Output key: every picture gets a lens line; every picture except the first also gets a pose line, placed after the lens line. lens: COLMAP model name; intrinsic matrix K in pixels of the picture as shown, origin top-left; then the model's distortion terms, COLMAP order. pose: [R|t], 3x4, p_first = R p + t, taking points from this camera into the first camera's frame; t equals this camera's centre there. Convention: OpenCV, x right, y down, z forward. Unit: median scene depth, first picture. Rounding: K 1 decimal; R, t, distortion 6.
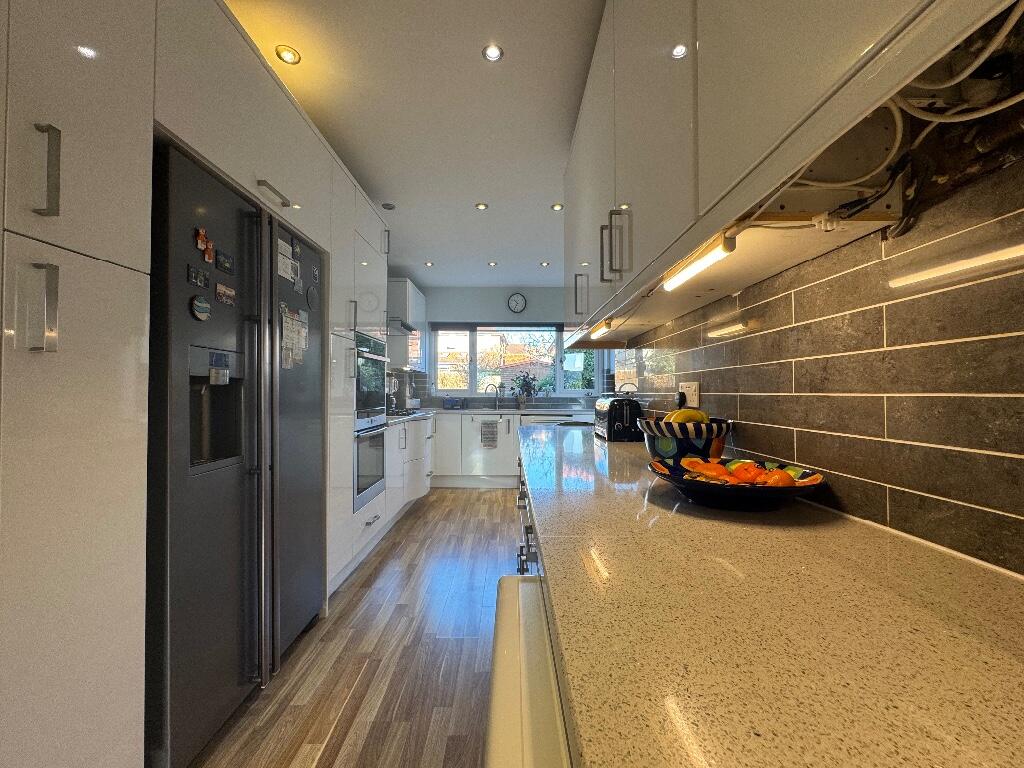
lens RADIAL K [[410.2, 0, 505.1], [0, 410.2, 385.7], [0, 0, 1]] dist [-0.002491, 0.000366]
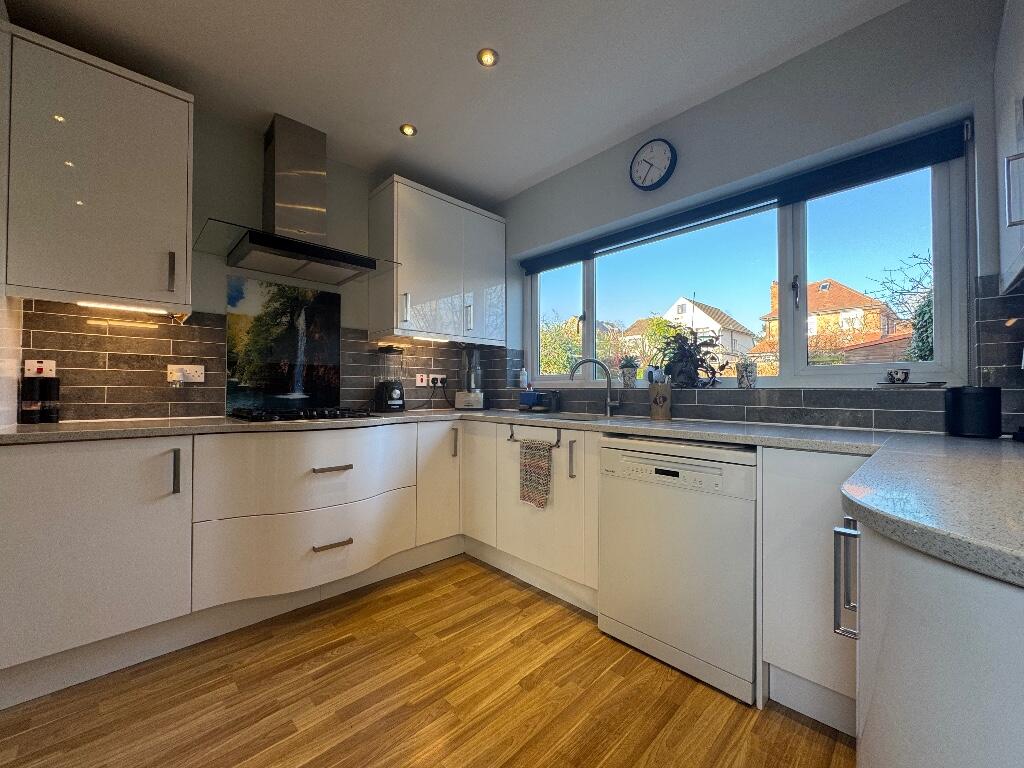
lens RADIAL K [[410.2, 0, 508.7], [0, 410.2, 386.4], [0, 0, 1]] dist [-0.002491, 0.000366]
pose [[0.712950, -0.010454, -0.701137, 0.235054], [0.012350, 0.999921, -0.002351, 0.027407], [0.701106, -0.006983, 0.713022, 0.642685]]
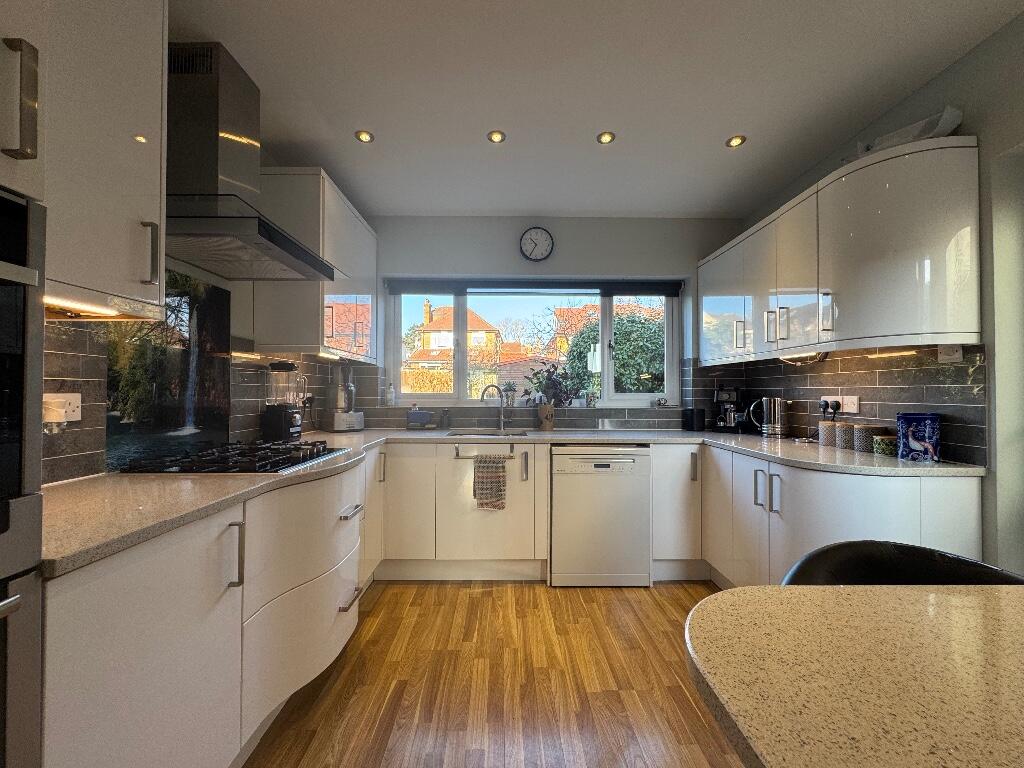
lens RADIAL K [[410.2, 0, 514.7], [0, 410.2, 386.1], [0, 0, 1]] dist [-0.002491, 0.000366]
pose [[0.999173, -0.001847, 0.040622, -0.026343], [0.001764, 0.999996, 0.002084, -0.003590], [-0.040626, -0.002010, 0.999172, 0.458603]]
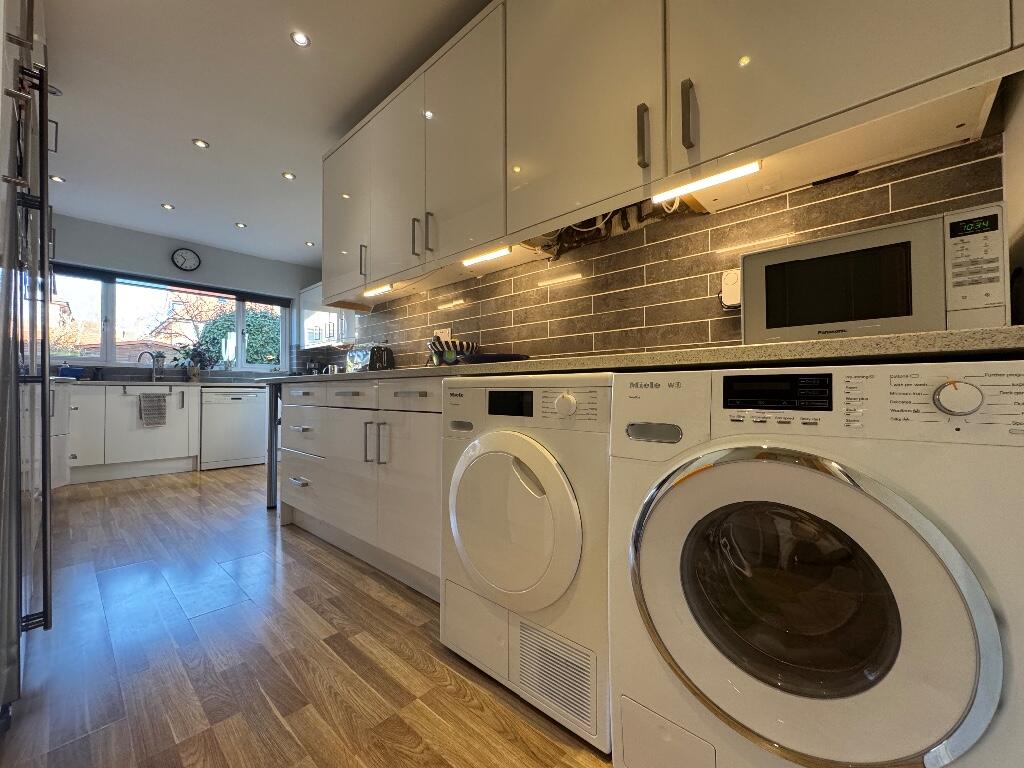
lens RADIAL K [[410.2, 0, 508.1], [0, 410.2, 387.5], [0, 0, 1]] dist [-0.002491, 0.000366]
pose [[0.667402, 0.005772, 0.744675, -0.168674], [-0.010441, 0.999944, 0.001607, 0.062441], [-0.744625, -0.008848, 0.667425, -0.080609]]
